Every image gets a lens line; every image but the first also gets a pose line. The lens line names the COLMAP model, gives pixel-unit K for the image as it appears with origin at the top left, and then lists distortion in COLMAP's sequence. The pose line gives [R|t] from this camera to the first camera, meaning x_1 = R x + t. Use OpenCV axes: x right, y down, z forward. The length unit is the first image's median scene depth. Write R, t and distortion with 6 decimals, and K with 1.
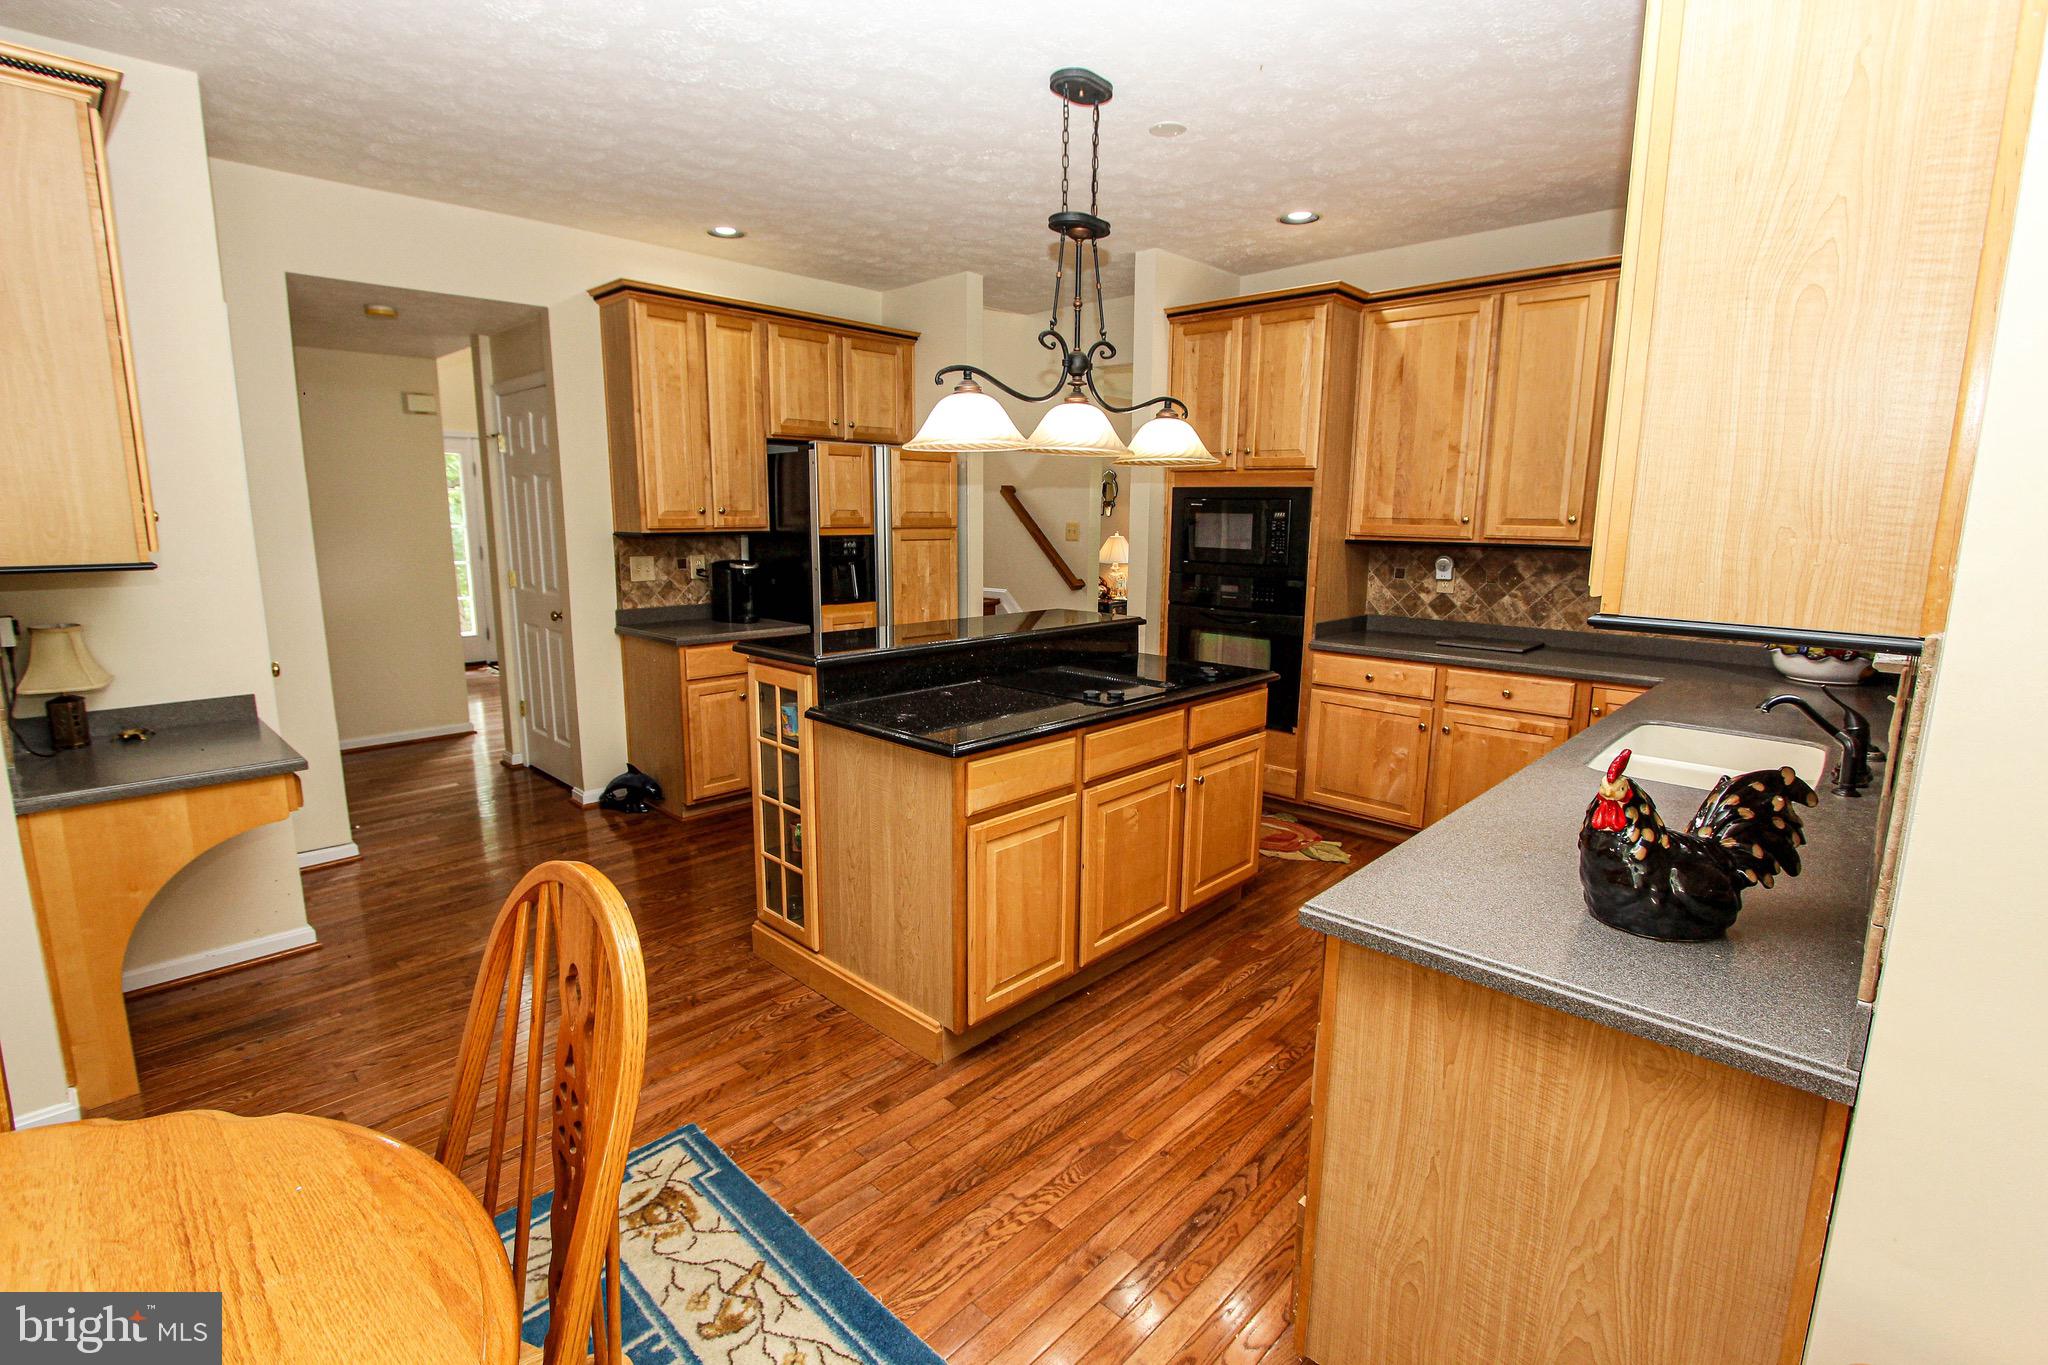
lens RADIAL K [[949.9, 0, 1015.8], [0, 949.9, 689.9], [0, 0, 1]] dist [-0.019930, 0.003069]
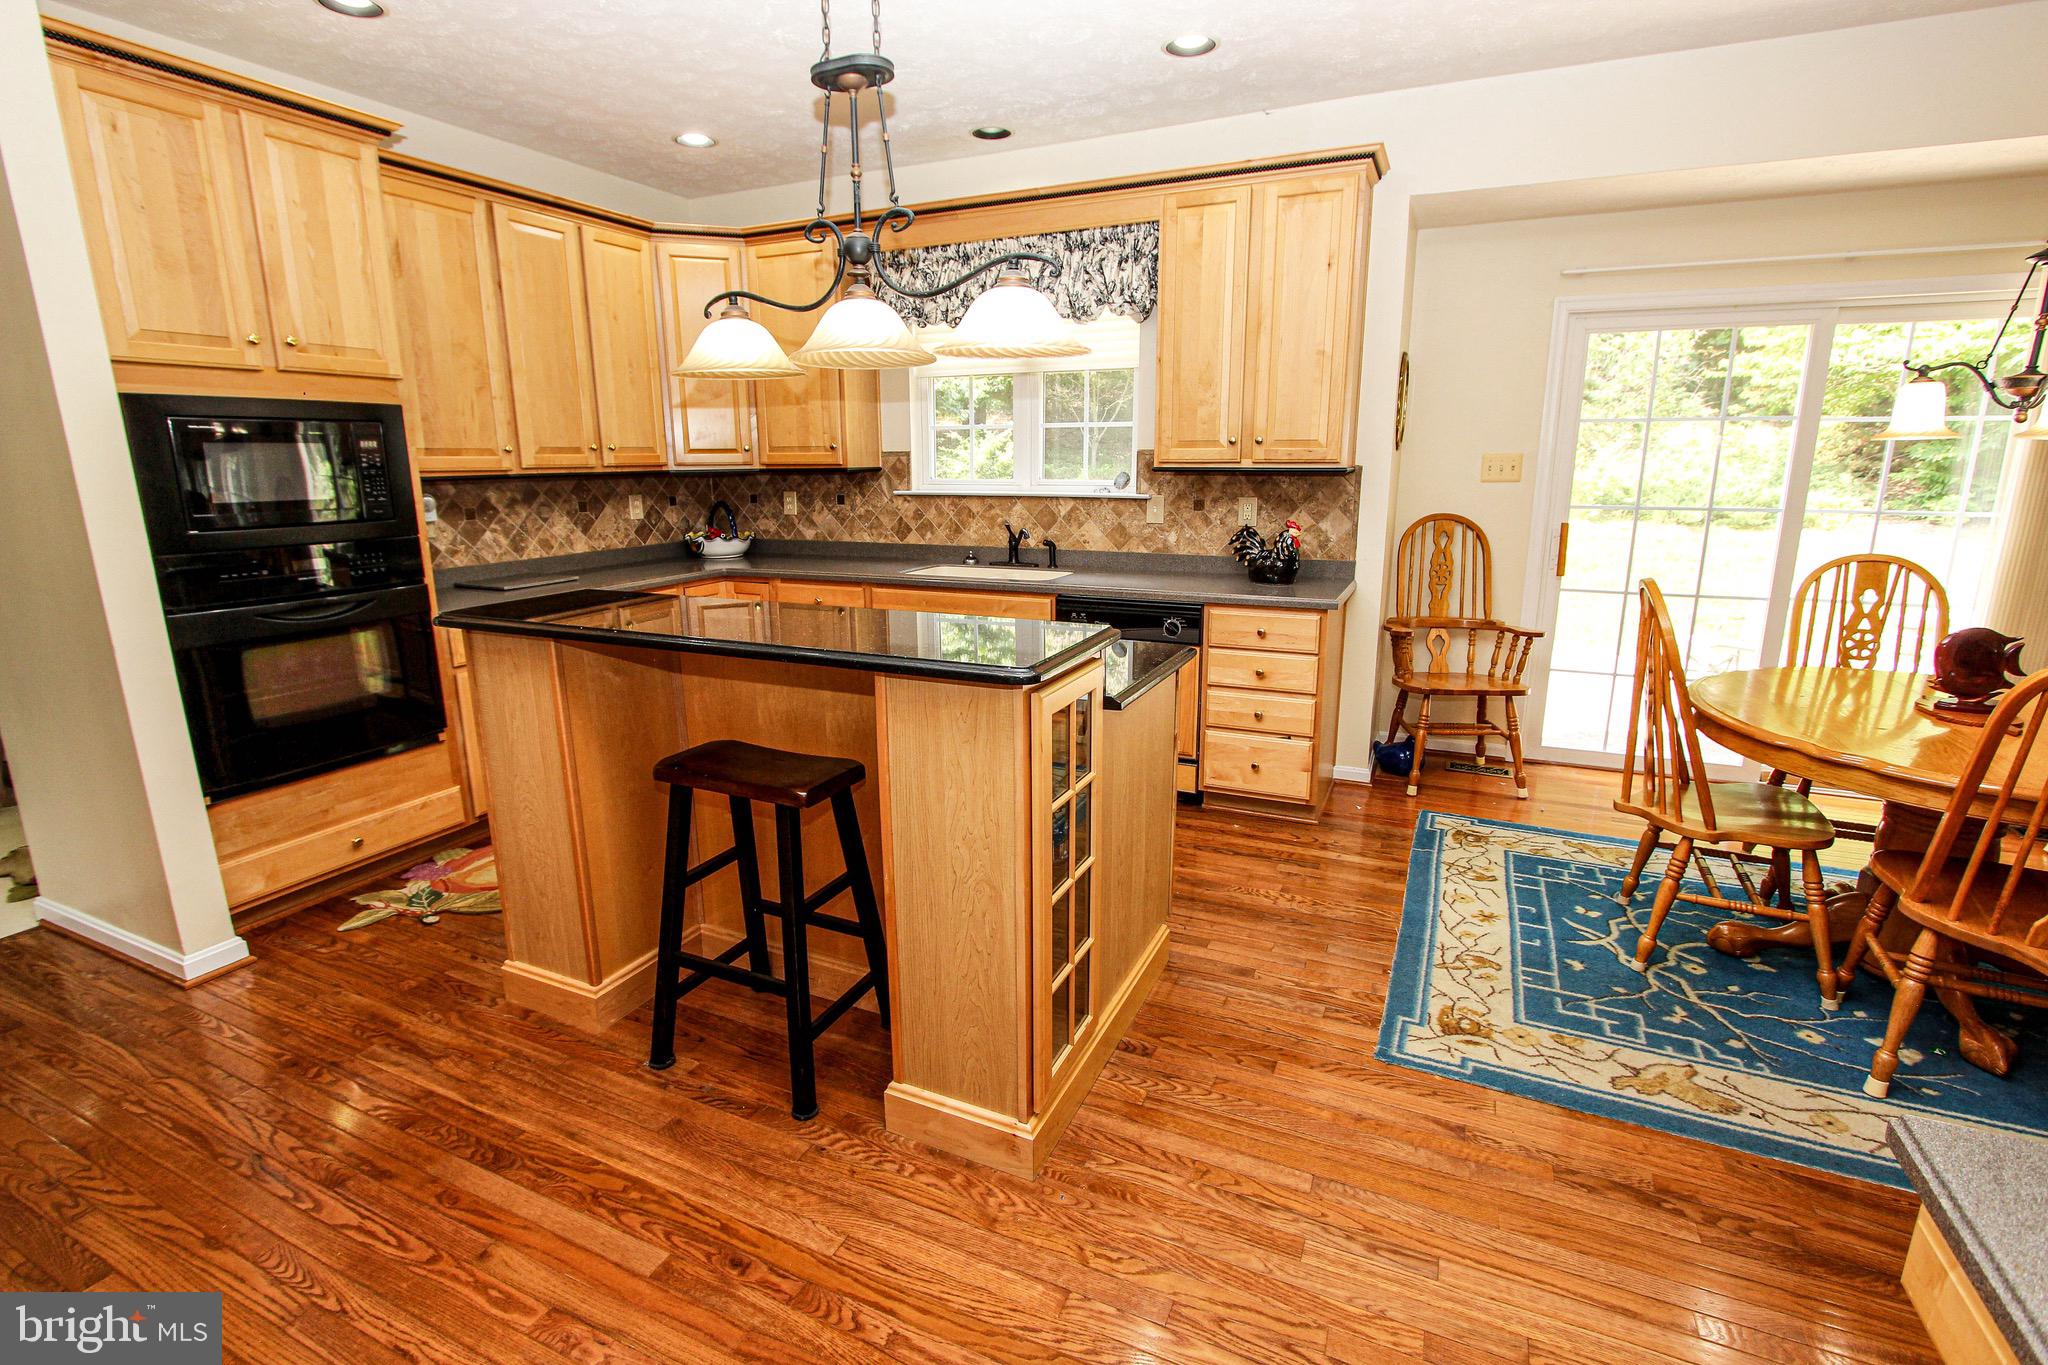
lens RADIAL K [[949.9, 0, 1017.3], [0, 949.9, 676.6], [0, 0, 1]] dist [-0.019930, 0.003069]
pose [[-0.329066, -0.219905, 0.918345, -0.576068], [0.173739, 0.941806, 0.287778, -0.149119], [-0.928187, 0.254250, -0.271710, 0.839152]]
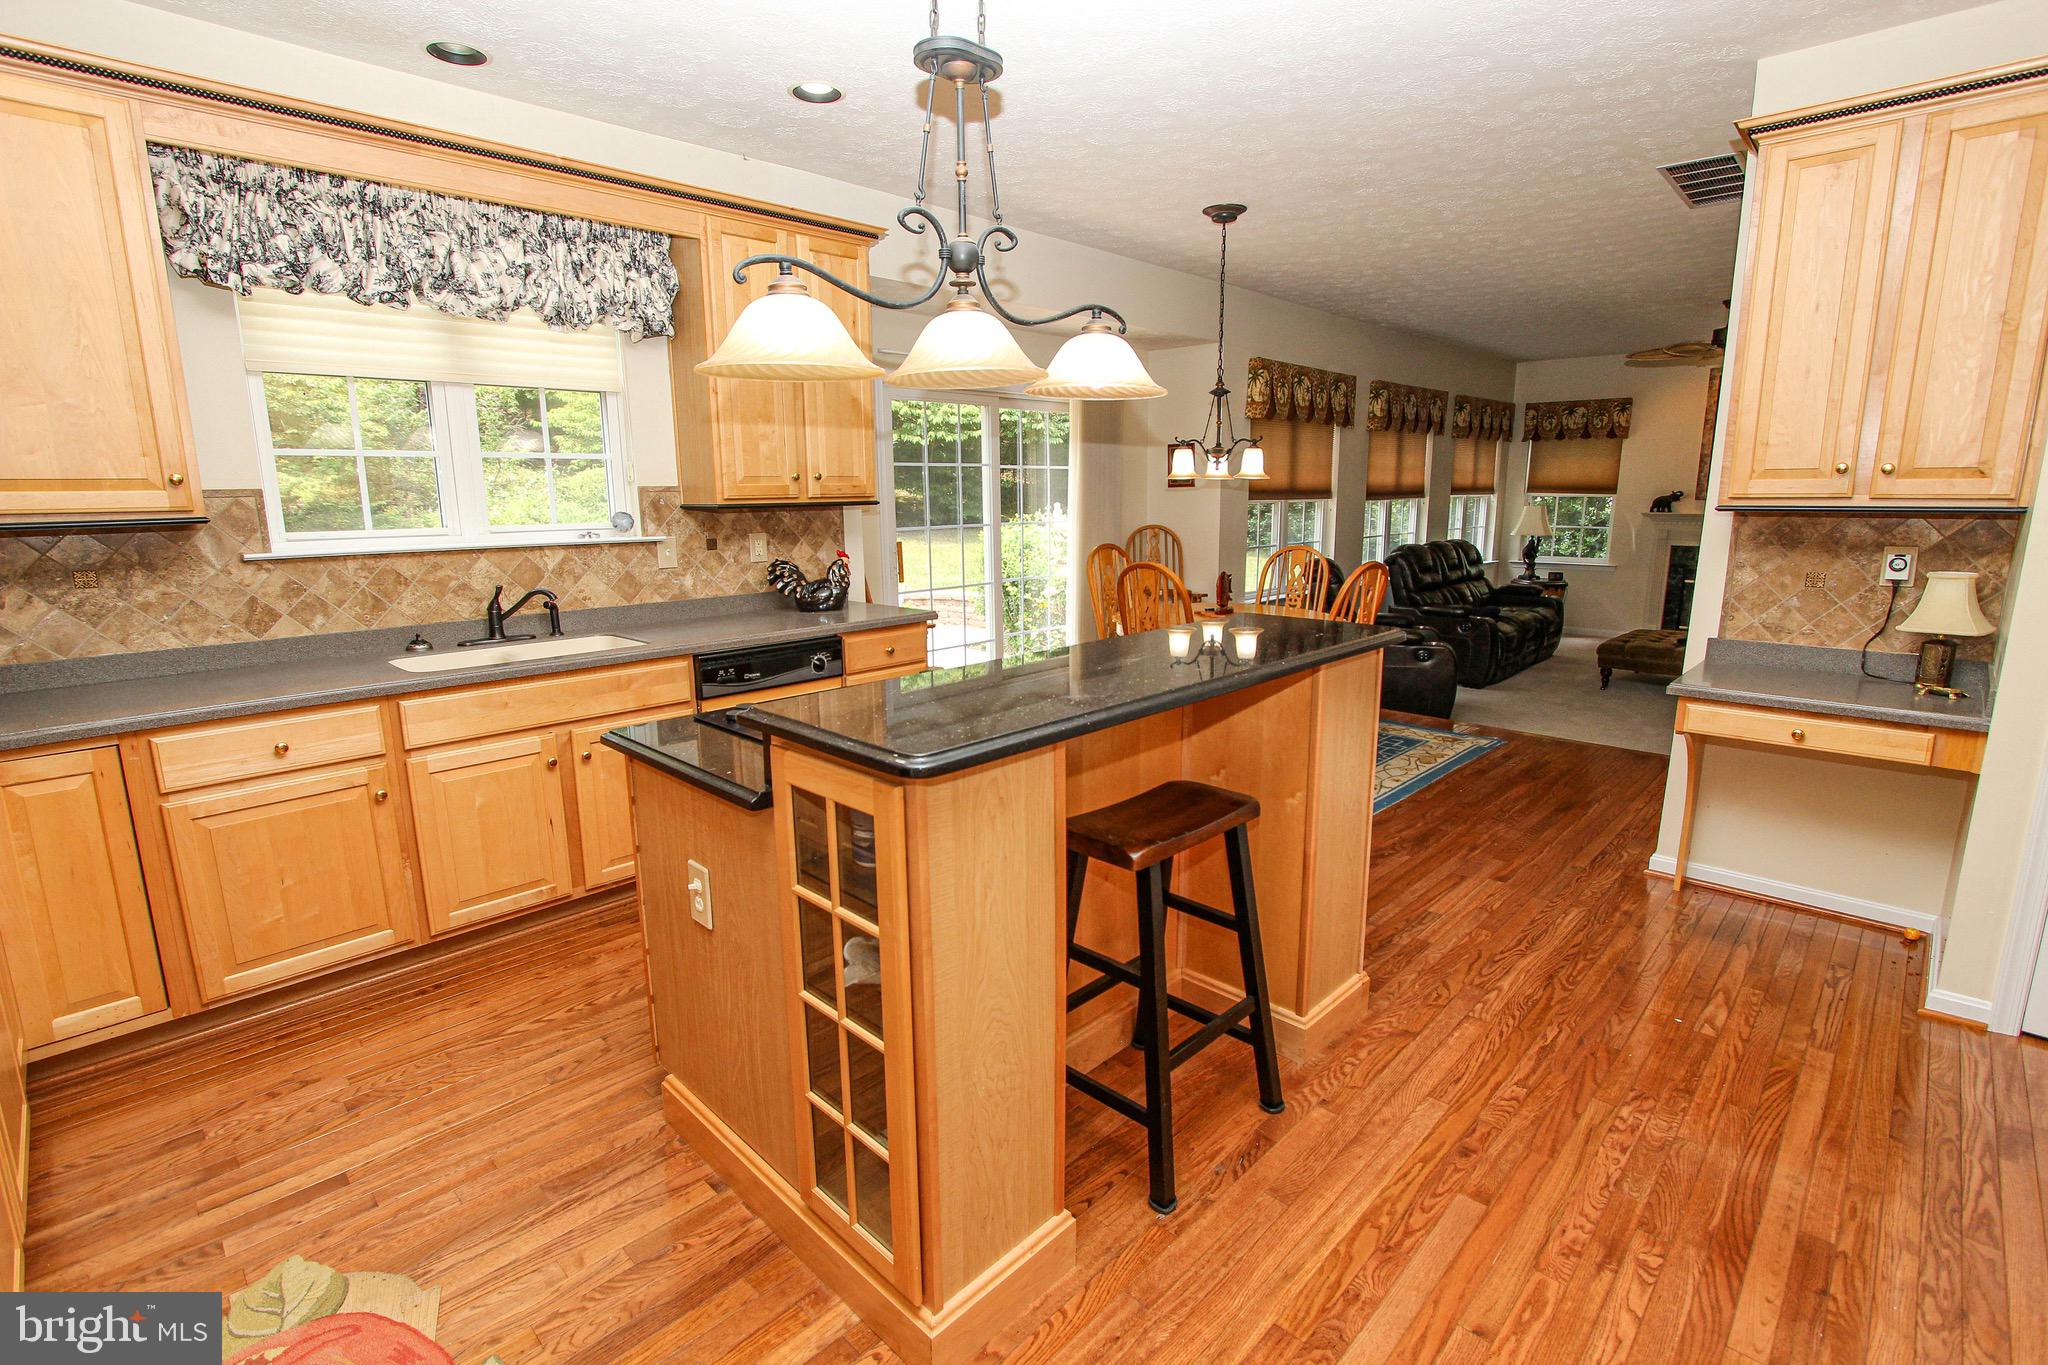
lens RADIAL K [[949.9, 0, 1016.7], [0, 949.9, 677.1], [0, 0, 1]] dist [-0.019930, 0.003069]
pose [[-0.999983, 0.000059, 0.005866, 0.022077], [0.002224, 0.929138, 0.369727, -0.225058], [-0.005429, 0.369734, -0.929122, 1.276165]]
